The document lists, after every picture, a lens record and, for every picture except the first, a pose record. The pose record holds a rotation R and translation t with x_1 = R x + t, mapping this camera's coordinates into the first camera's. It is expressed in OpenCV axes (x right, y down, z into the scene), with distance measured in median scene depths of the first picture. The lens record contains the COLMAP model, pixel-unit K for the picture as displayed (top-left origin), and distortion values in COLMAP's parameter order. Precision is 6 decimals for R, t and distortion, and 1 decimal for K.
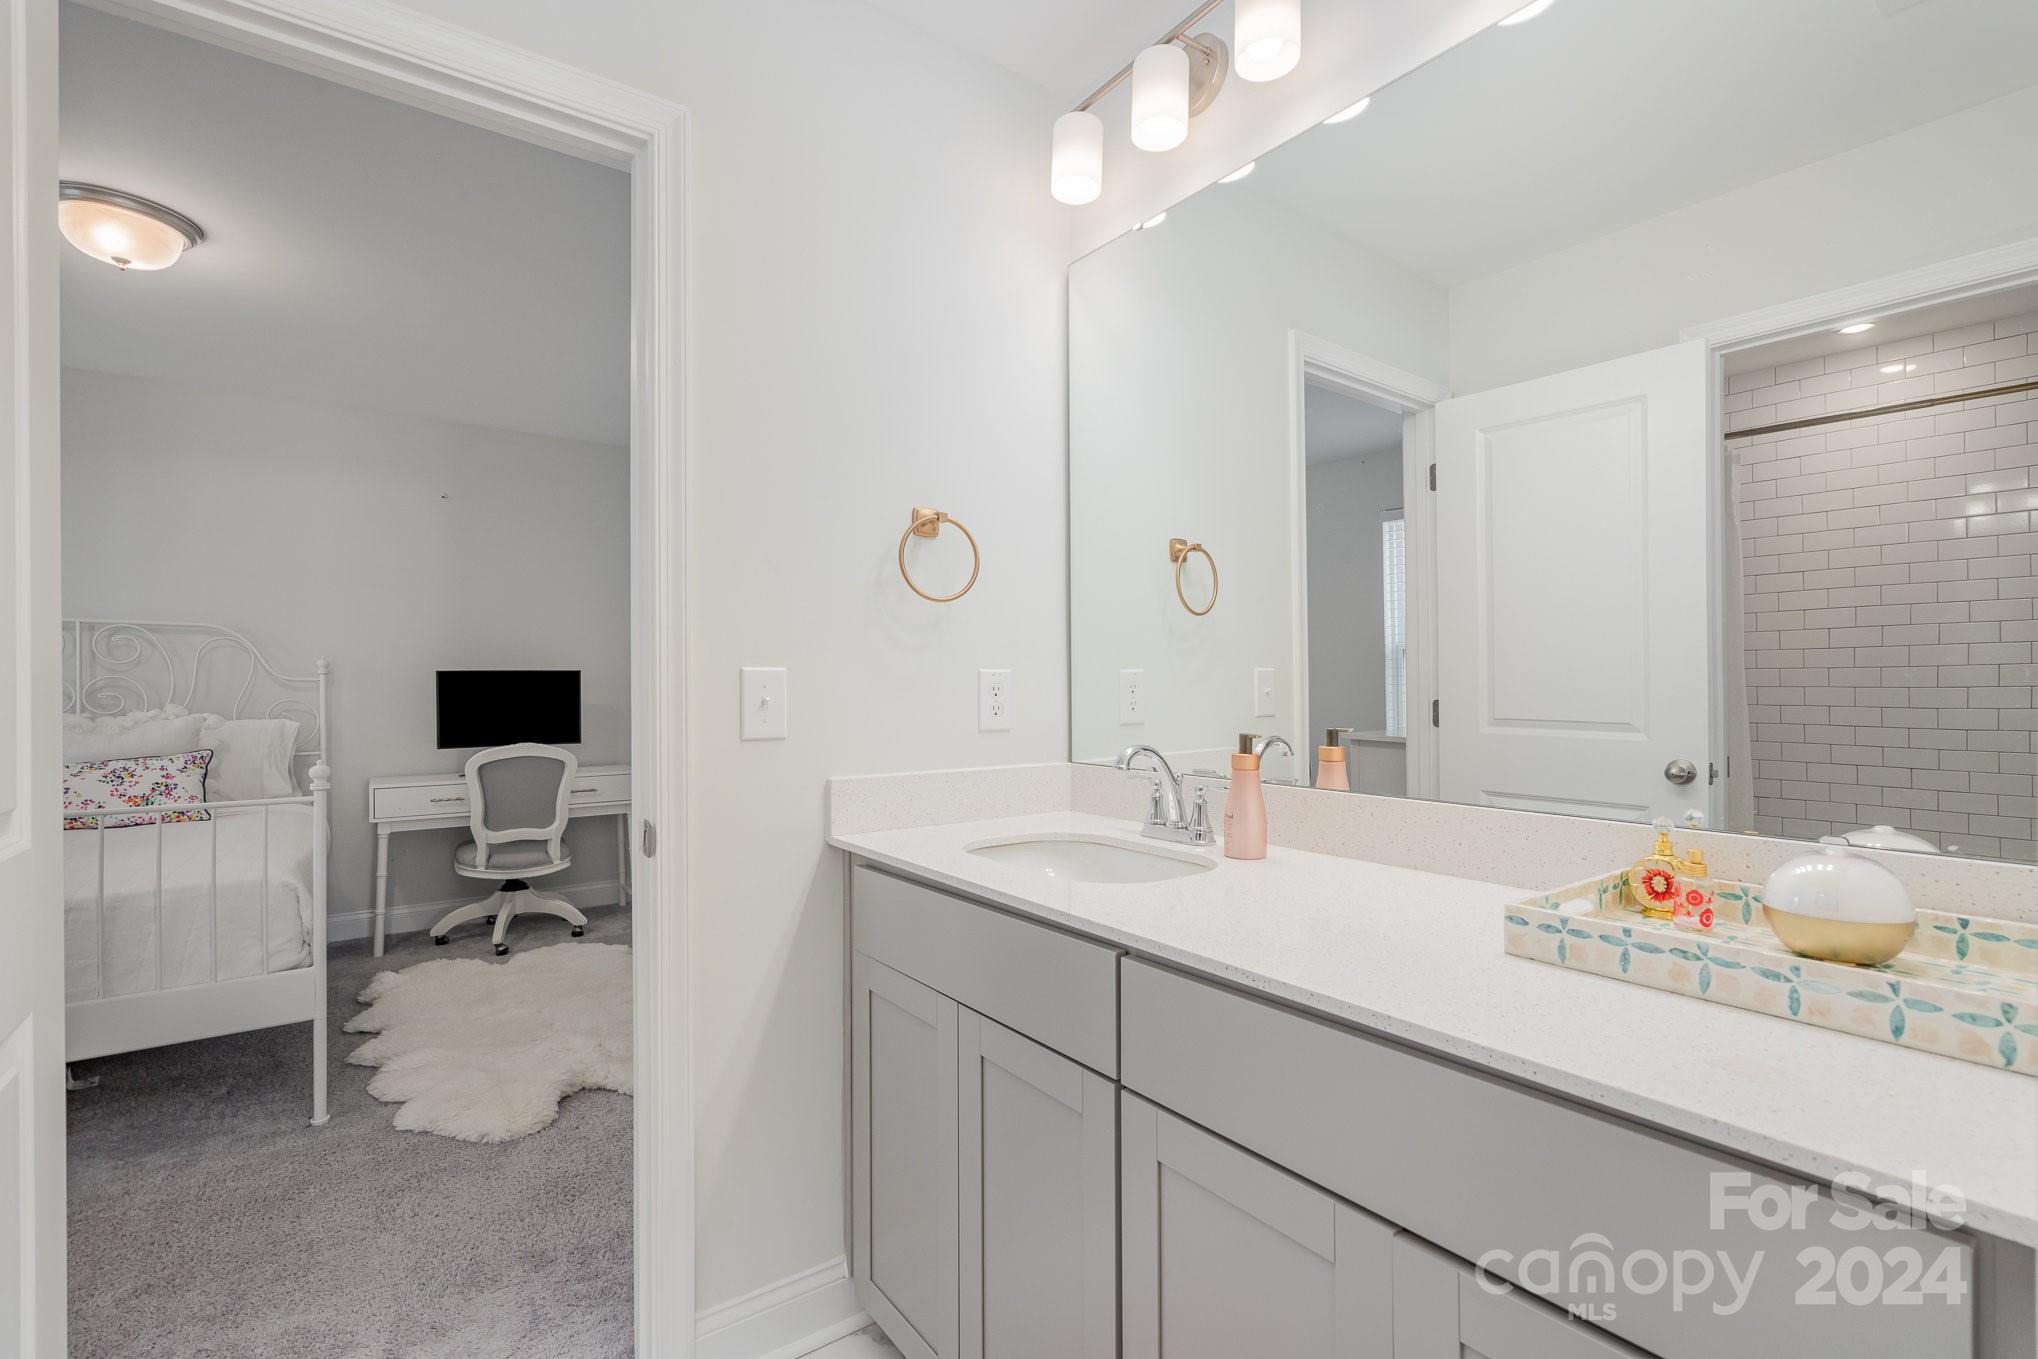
lens RADIAL K [[924.9, 0, 1021.4], [0, 924.9, 679.0], [0, 0, 1]] dist [-0.001456, -0.000073]
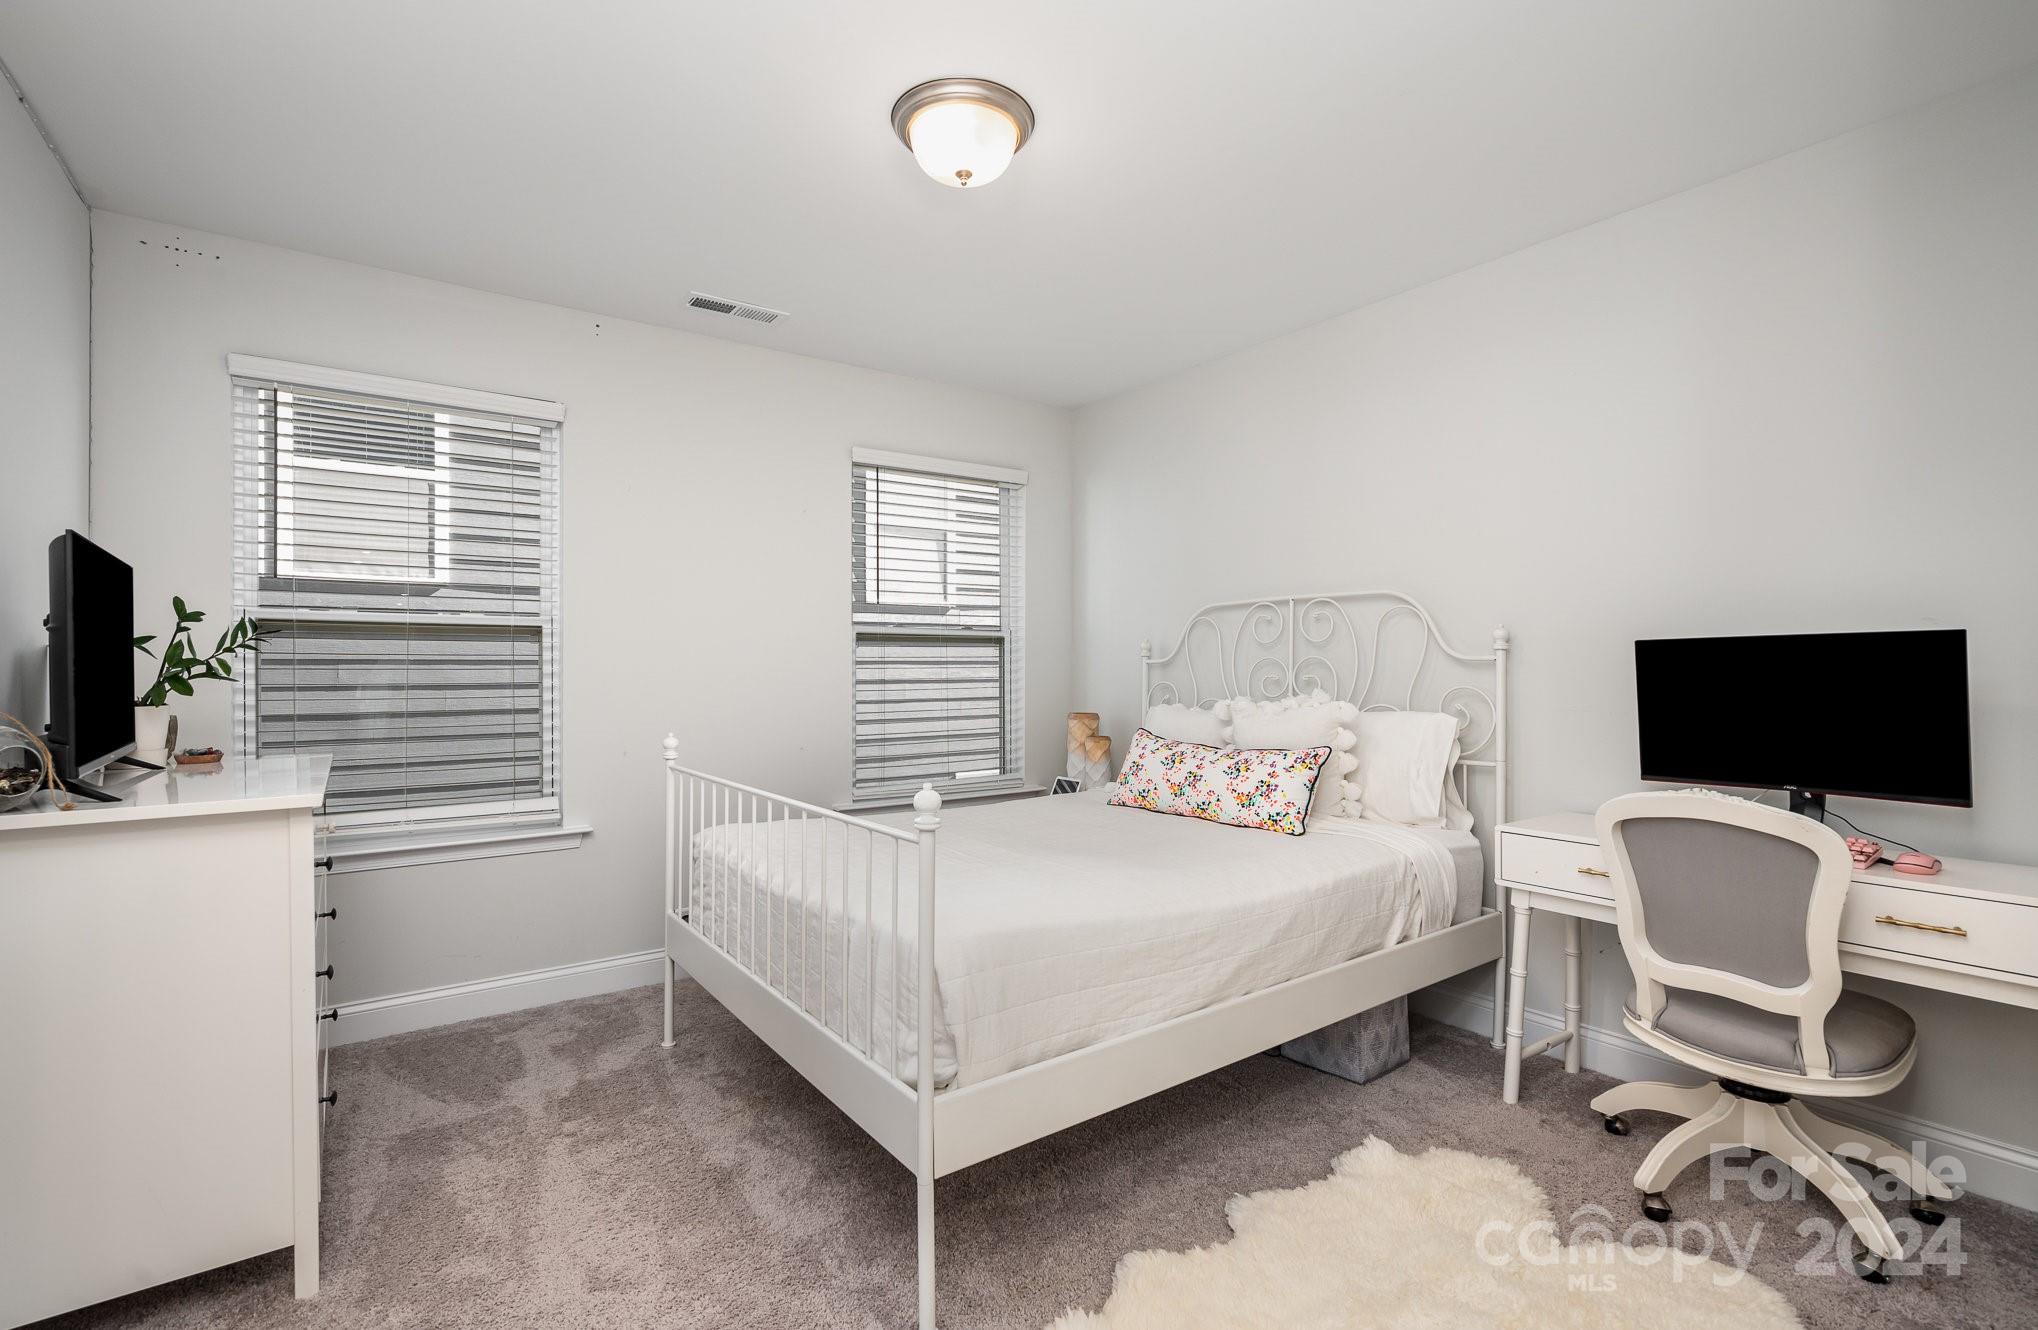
lens RADIAL K [[919.8, 0, 1021.9], [0, 919.8, 664.0], [0, 0, 1]] dist [0.002776, 0.000218]
pose [[-0.008635, -0.005737, -0.999946, -0.069445], [0.006663, 0.999961, -0.005794, 0.006456], [0.999941, -0.006712, -0.008596, 0.650486]]
